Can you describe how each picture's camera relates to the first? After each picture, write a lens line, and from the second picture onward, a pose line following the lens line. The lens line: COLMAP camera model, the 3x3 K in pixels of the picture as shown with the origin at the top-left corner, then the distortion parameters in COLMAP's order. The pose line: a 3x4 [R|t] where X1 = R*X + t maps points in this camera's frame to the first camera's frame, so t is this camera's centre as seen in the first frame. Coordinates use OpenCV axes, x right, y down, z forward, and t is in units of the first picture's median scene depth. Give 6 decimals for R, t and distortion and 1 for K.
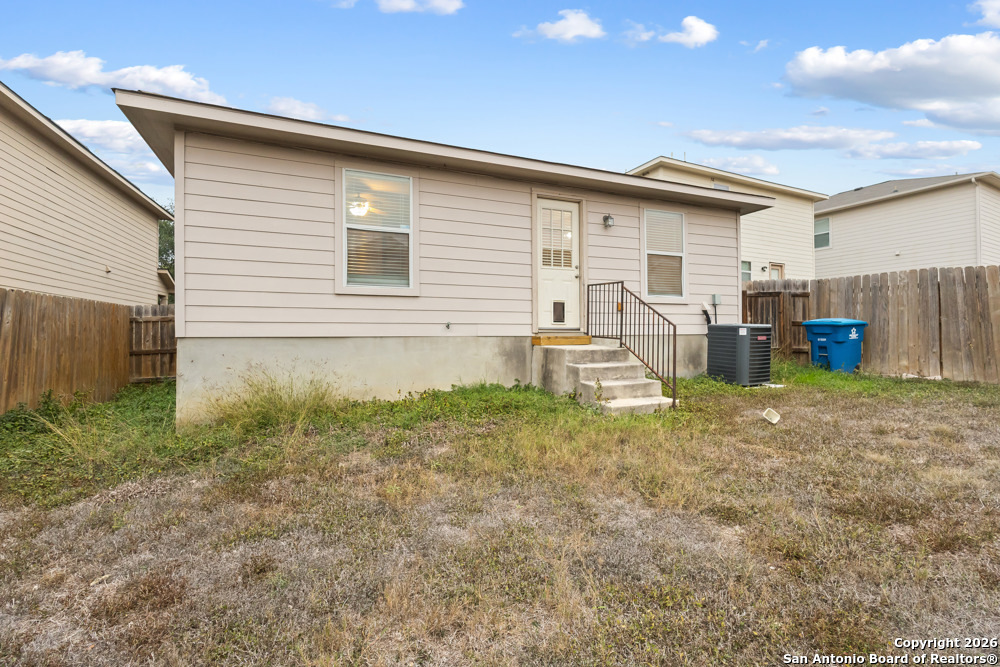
lens RADIAL K [[465.4, 0, 539.9], [0, 465.4, 326.9], [0, 0, 1]] dist [0.000310, 0.000831]
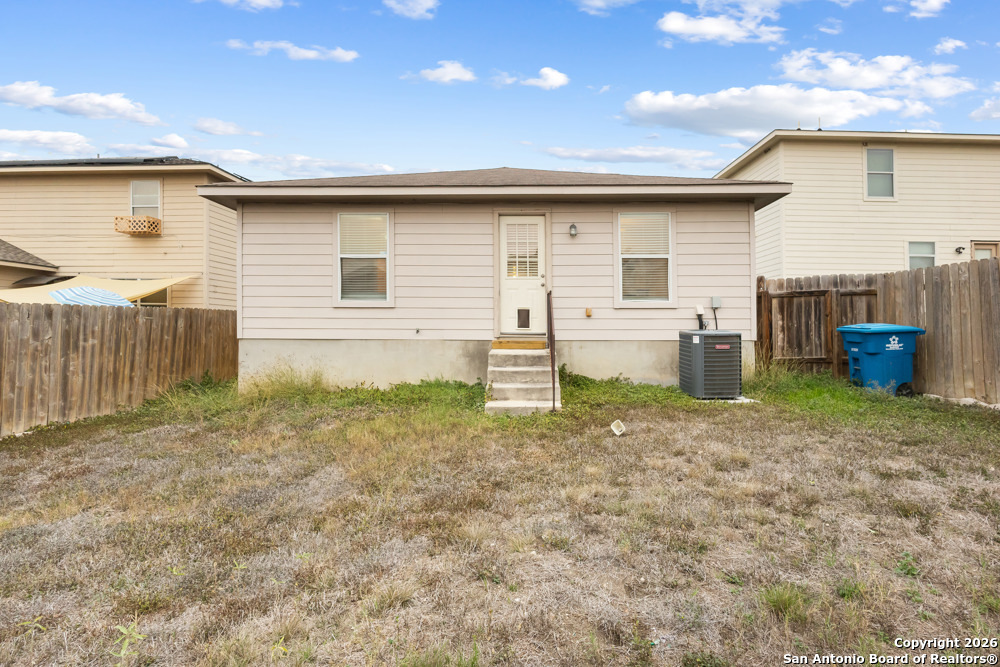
lens RADIAL K [[465.4, 0, 501.7], [0, 465.4, 325.4], [0, 0, 1]] dist [0.000310, 0.000831]
pose [[0.899038, 0.003982, -0.437852, 0.477296], [-0.001530, 0.999981, 0.005952, -0.021995], [0.437867, -0.004681, 0.899027, -0.000457]]
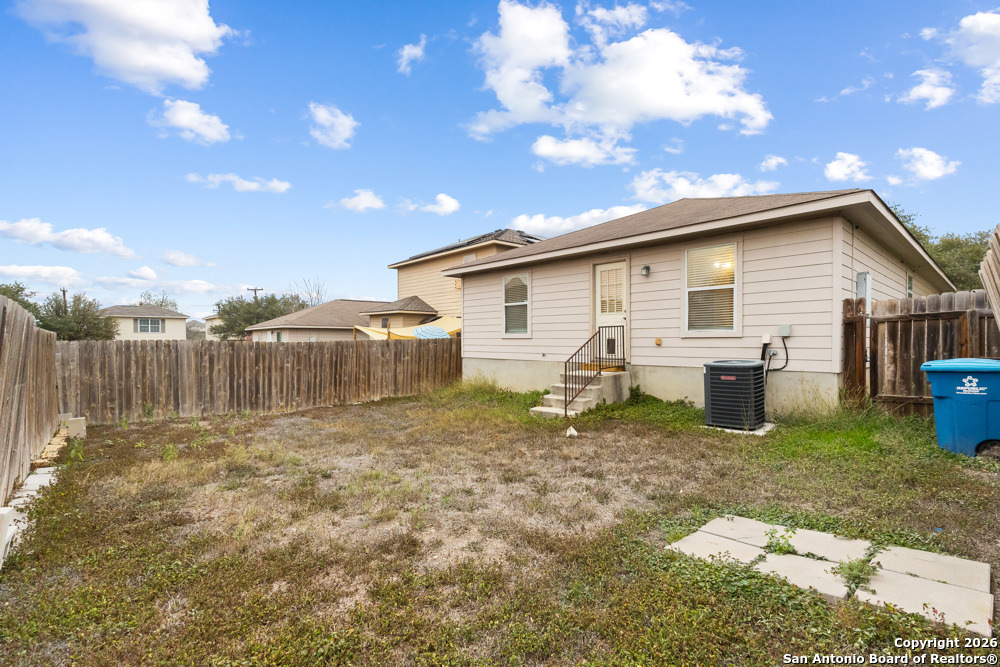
lens RADIAL K [[465.4, 0, 493.0], [0, 465.4, 339.0], [0, 0, 1]] dist [0.000310, 0.000831]
pose [[0.301863, 0.005477, -0.953336, 1.235199], [0.017202, 0.999789, 0.011191, -0.074210], [0.953196, -0.019777, 0.301705, 0.267607]]
